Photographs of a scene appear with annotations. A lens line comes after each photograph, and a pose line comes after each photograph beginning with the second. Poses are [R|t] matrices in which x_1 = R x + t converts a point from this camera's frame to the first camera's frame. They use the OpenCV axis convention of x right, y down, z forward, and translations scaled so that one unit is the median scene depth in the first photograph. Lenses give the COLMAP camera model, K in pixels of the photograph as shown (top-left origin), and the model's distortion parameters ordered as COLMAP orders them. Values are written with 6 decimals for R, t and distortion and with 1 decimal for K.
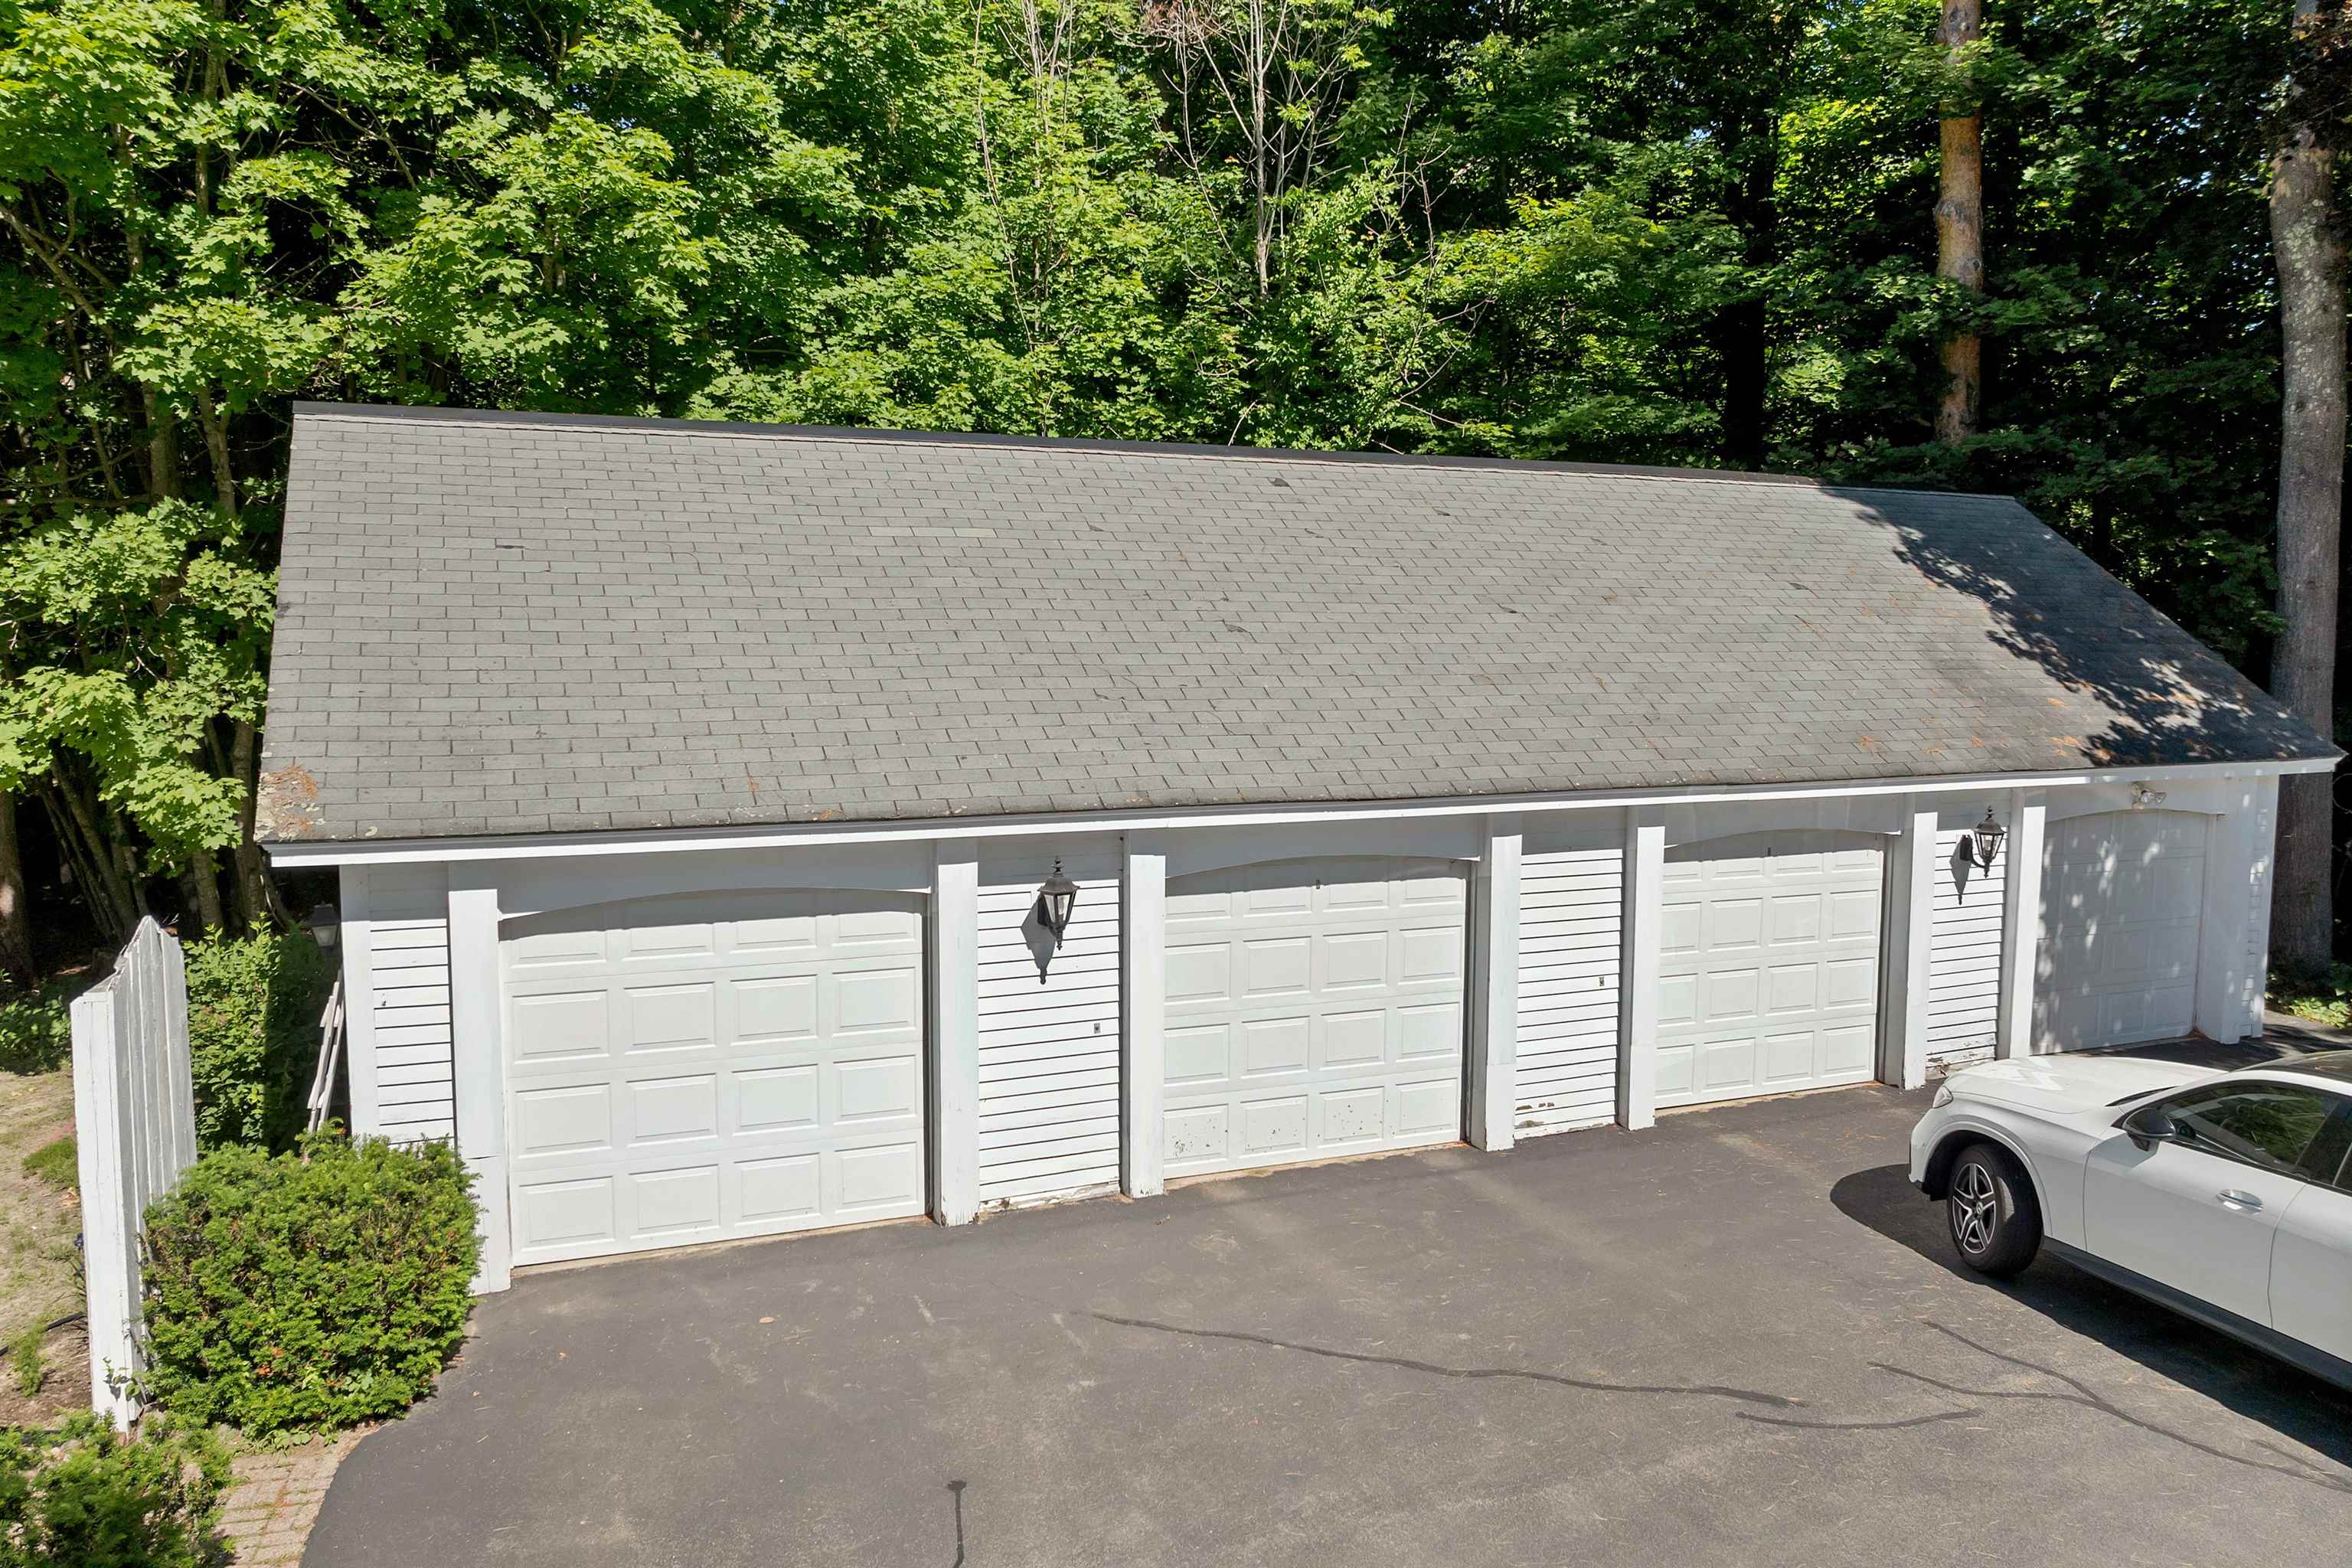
lens RADIAL K [[1681.0, 0, 1182.3], [0, 1681.0, 756.0], [0, 0, 1]] dist [-0.037323, 0.001305]
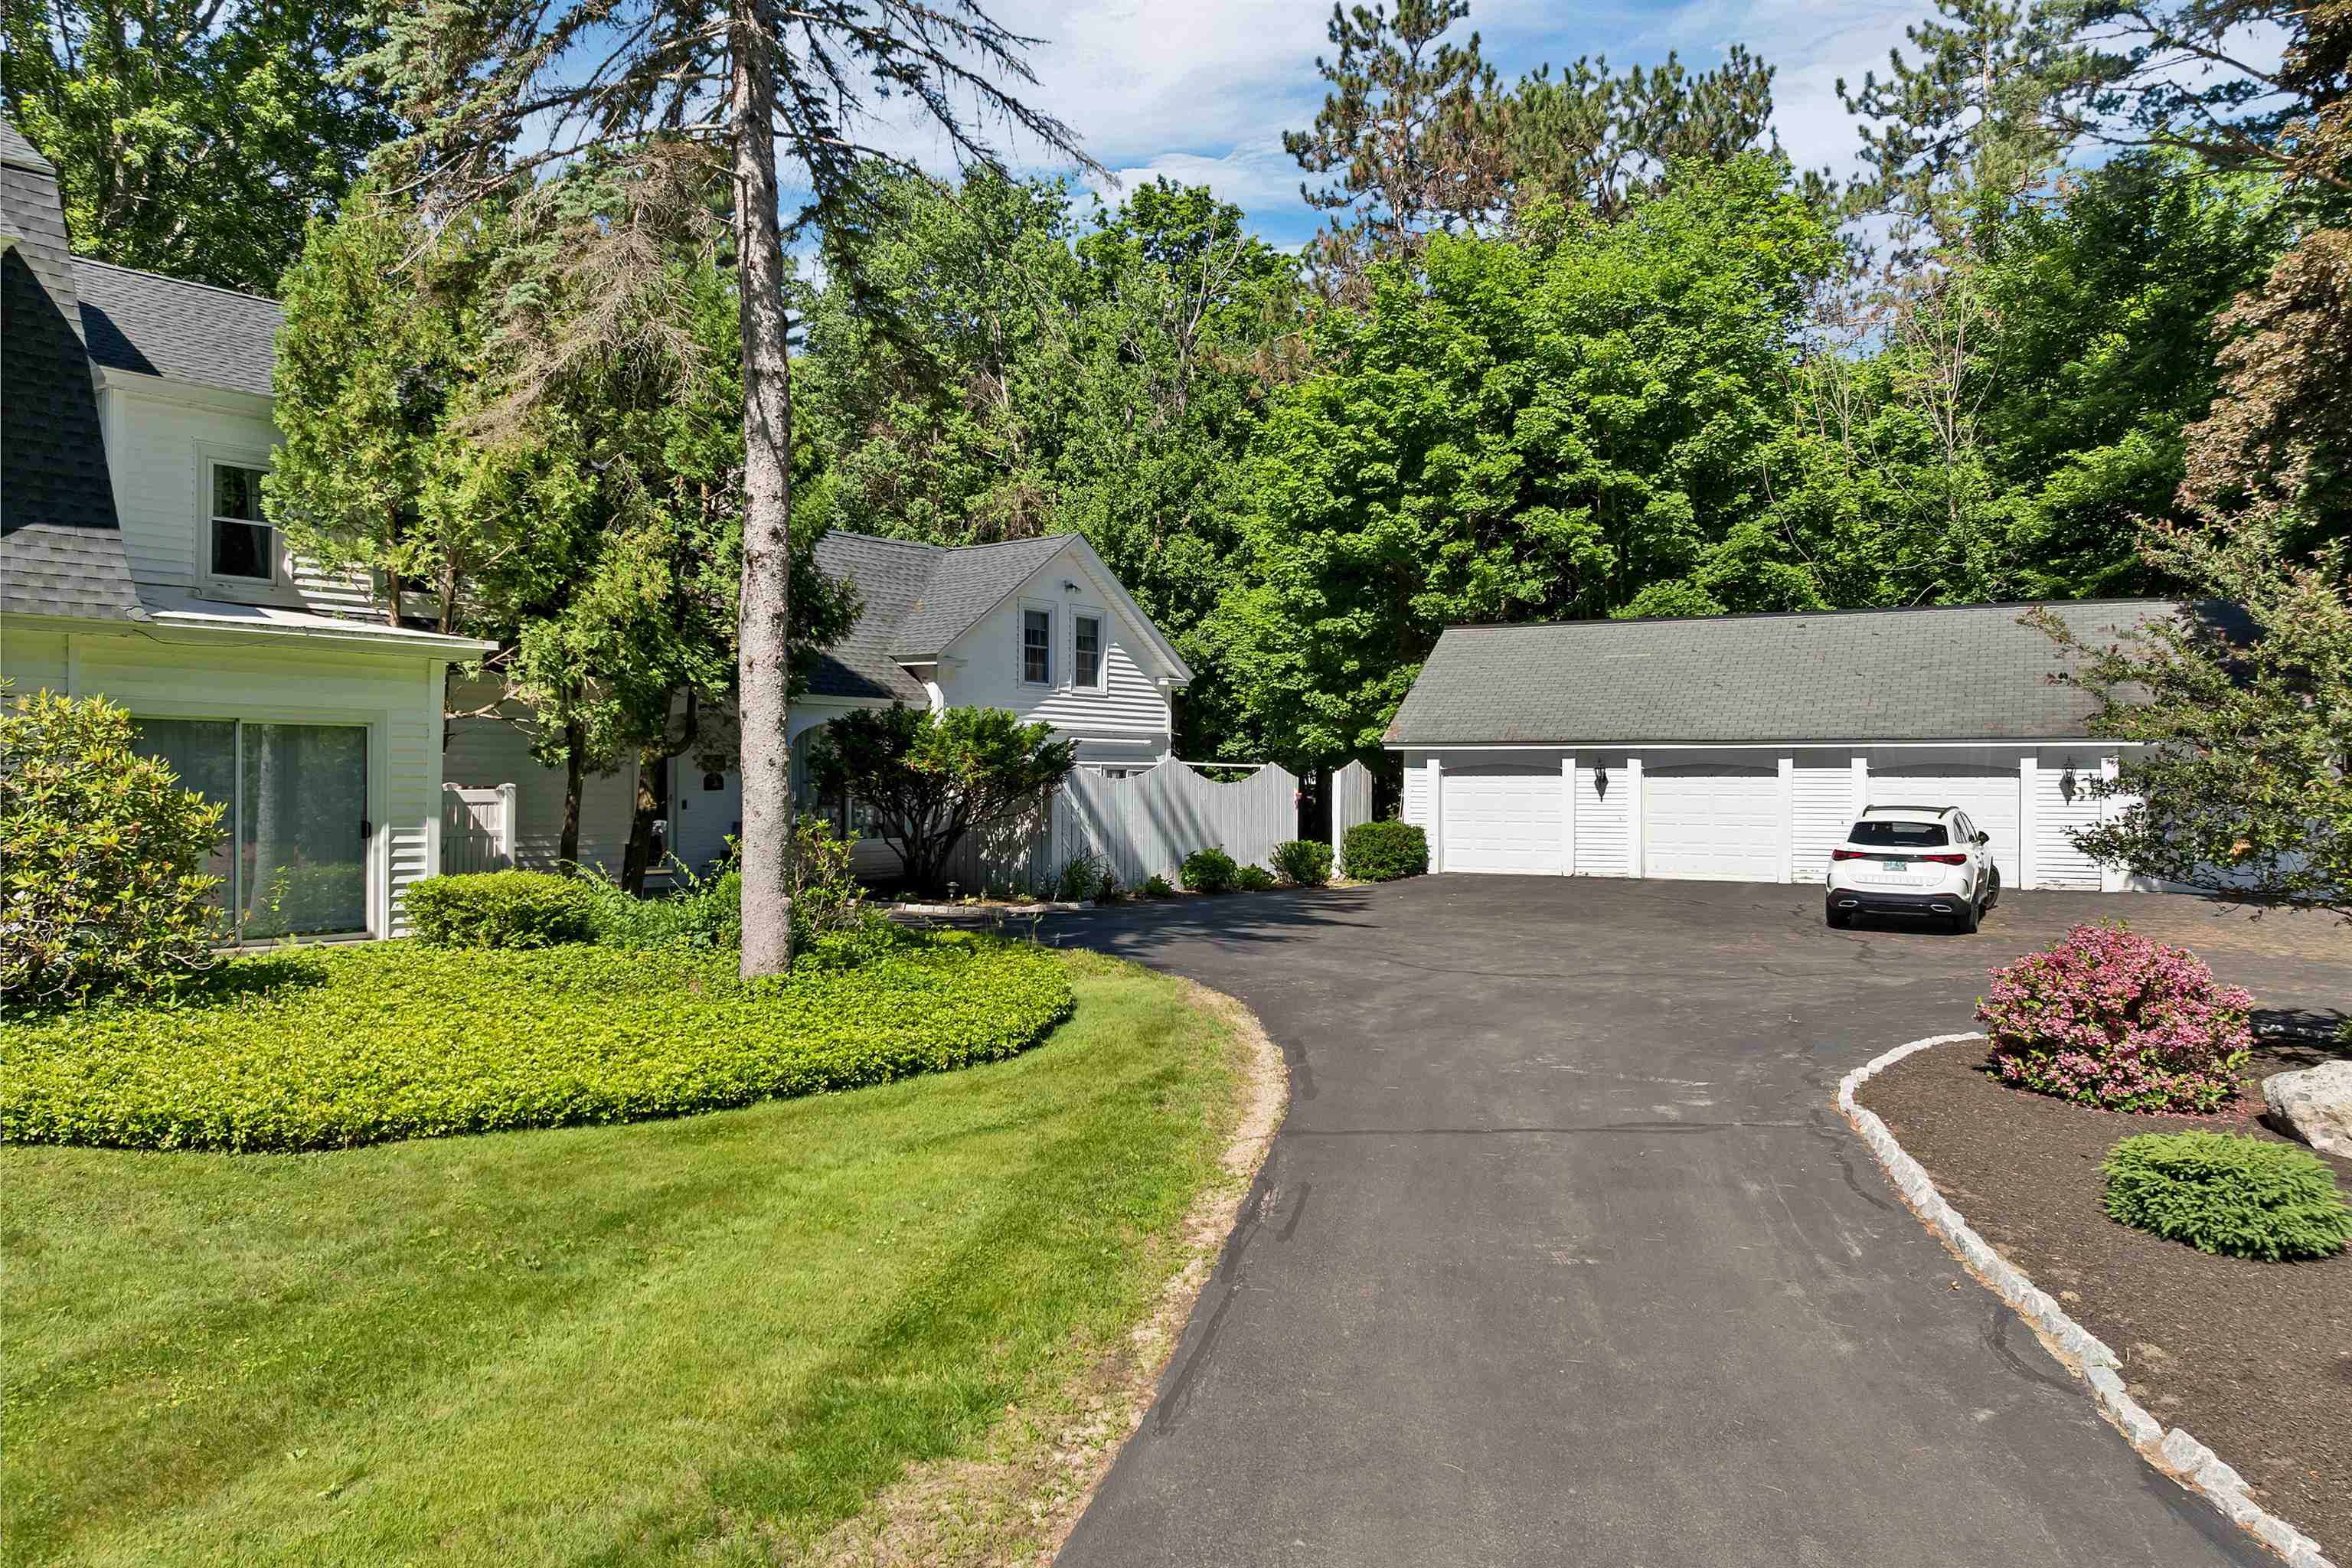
lens RADIAL K [[1706.2, 0, 1171.6], [0, 1706.2, 793.6], [0, 0, 1]] dist [-0.049860, 0.002570]
pose [[0.626751, 0.003923, -0.779210, 2.023975], [-0.066323, 0.996627, -0.048329, 0.357538], [0.776392, 0.081970, 0.624897, -1.682427]]
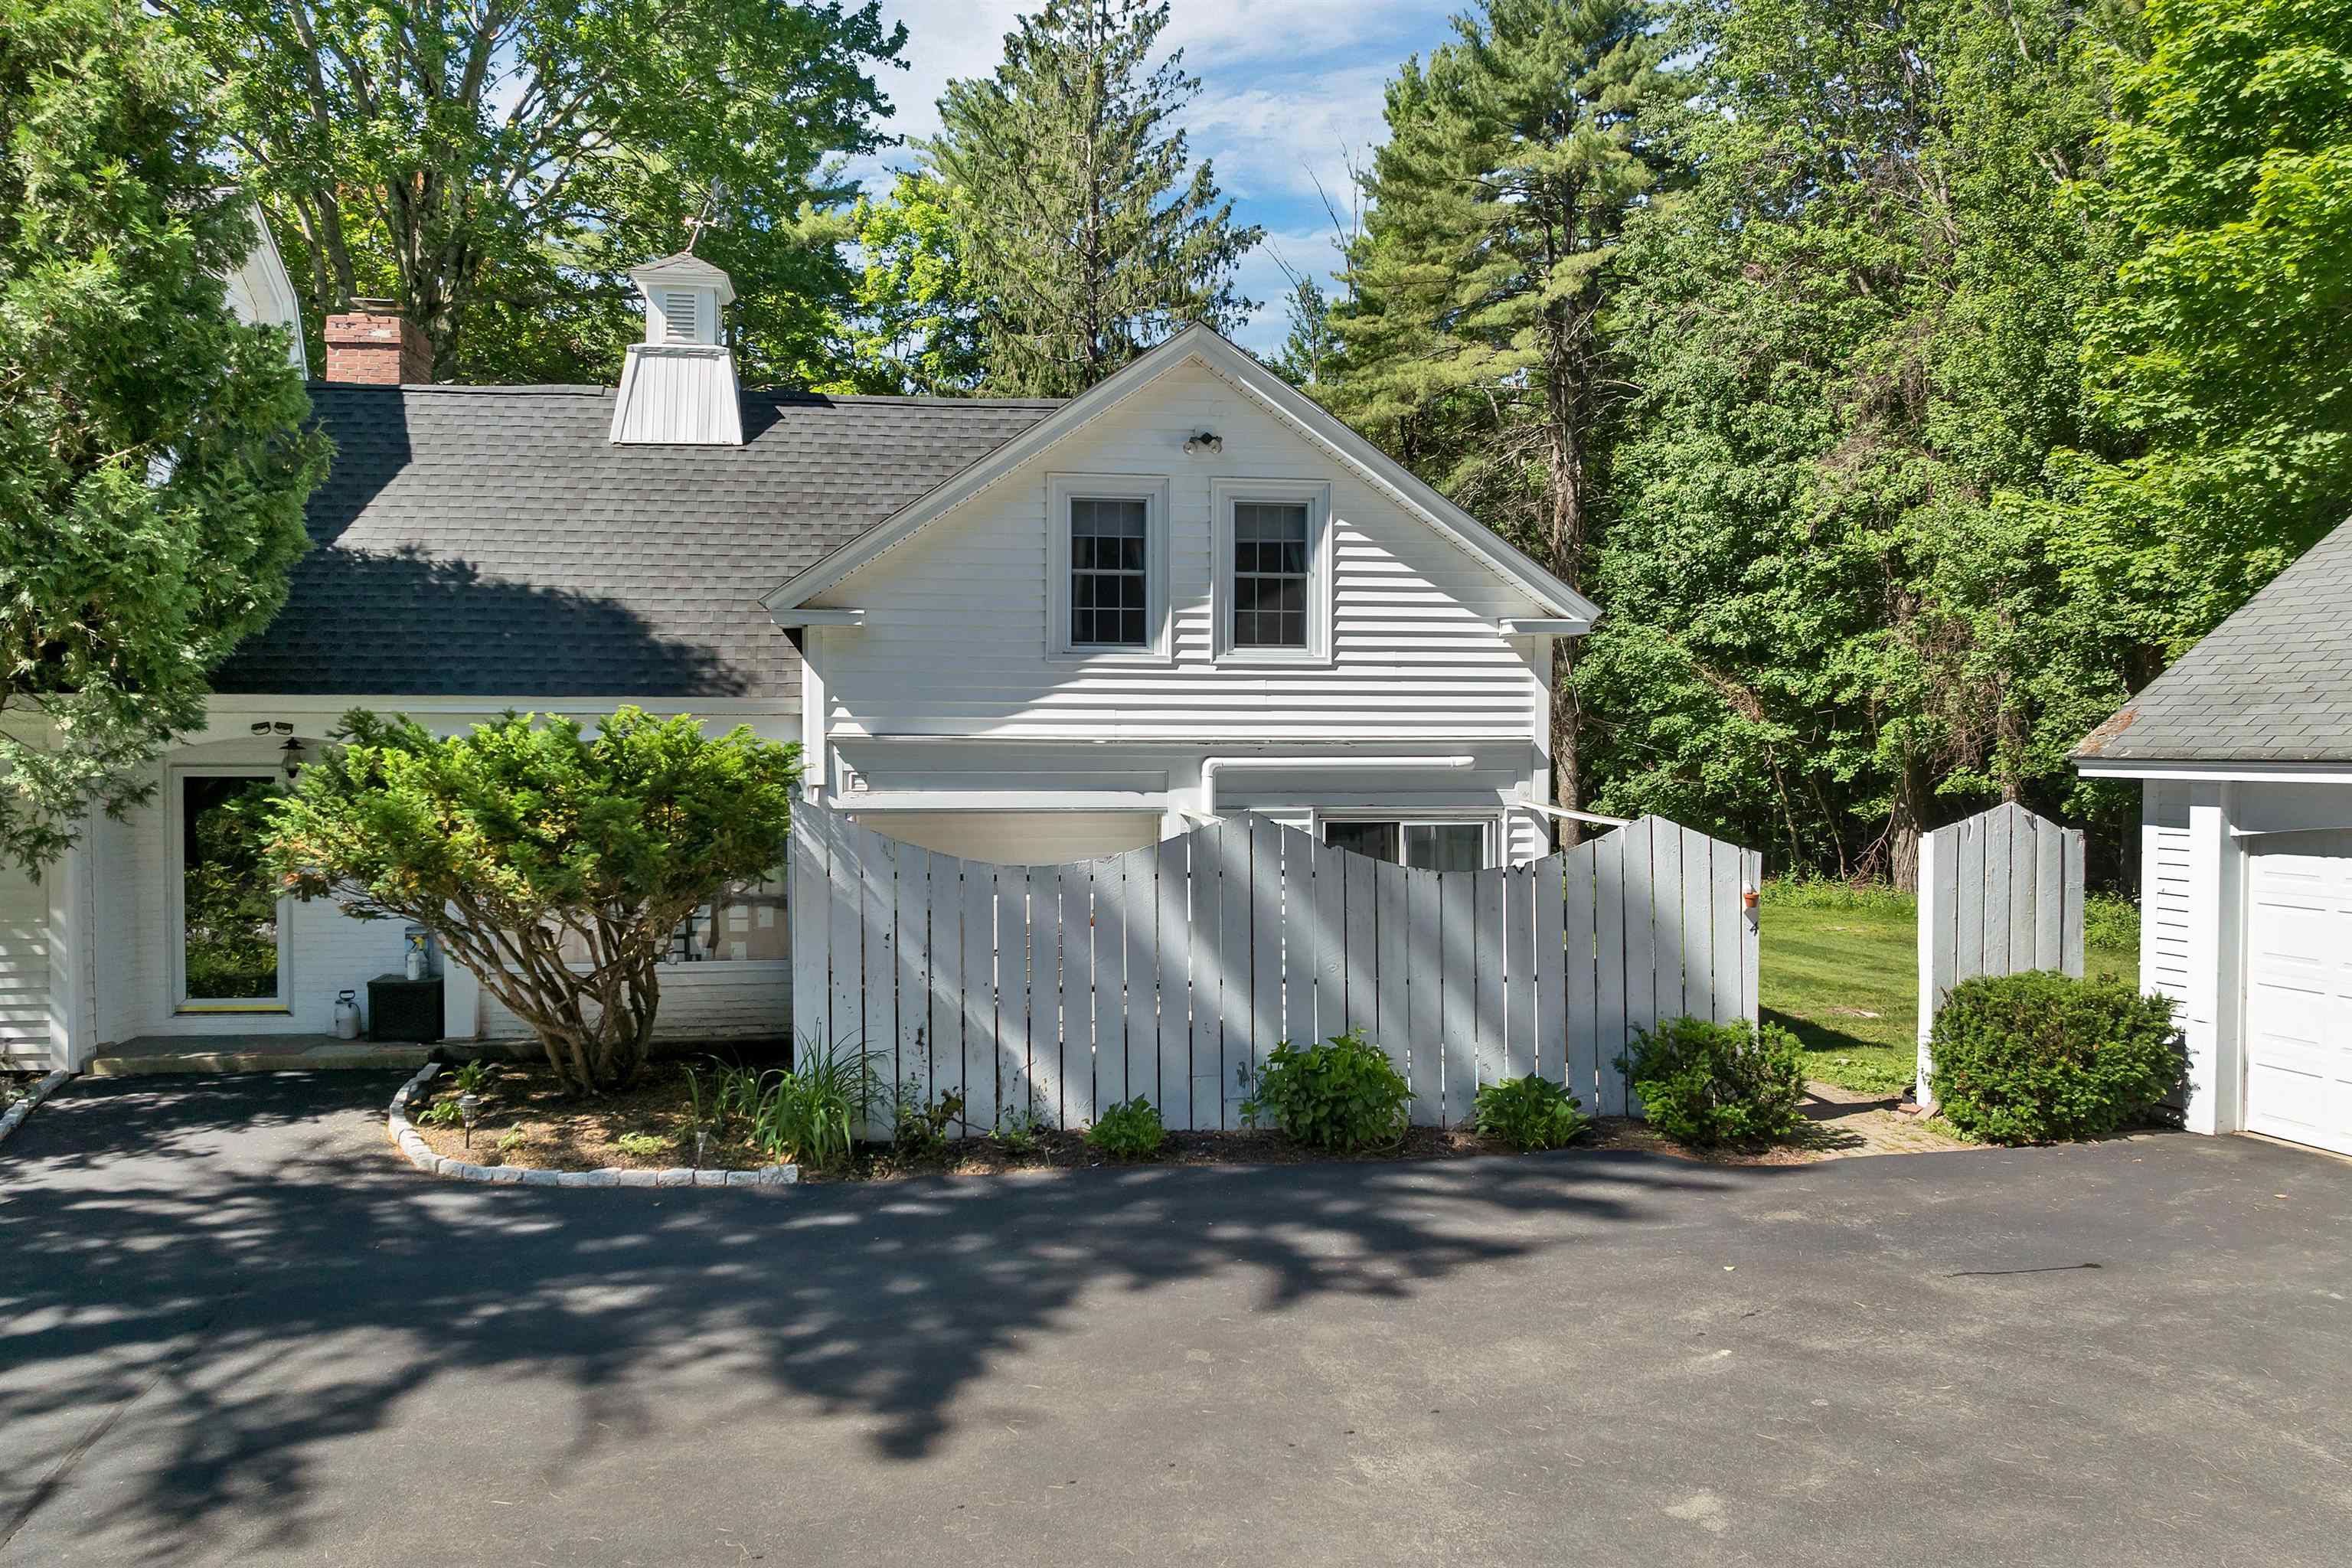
lens RADIAL K [[1681.0, 0, 1182.3], [0, 1681.0, 756.0], [0, 0, 1]] dist [-0.037323, 0.001305]
pose [[-0.112817, 0.000231, -0.993616, 0.876086], [-0.081585, 0.996621, 0.009495, 0.089866], [0.990261, 0.082136, -0.112417, 0.357258]]
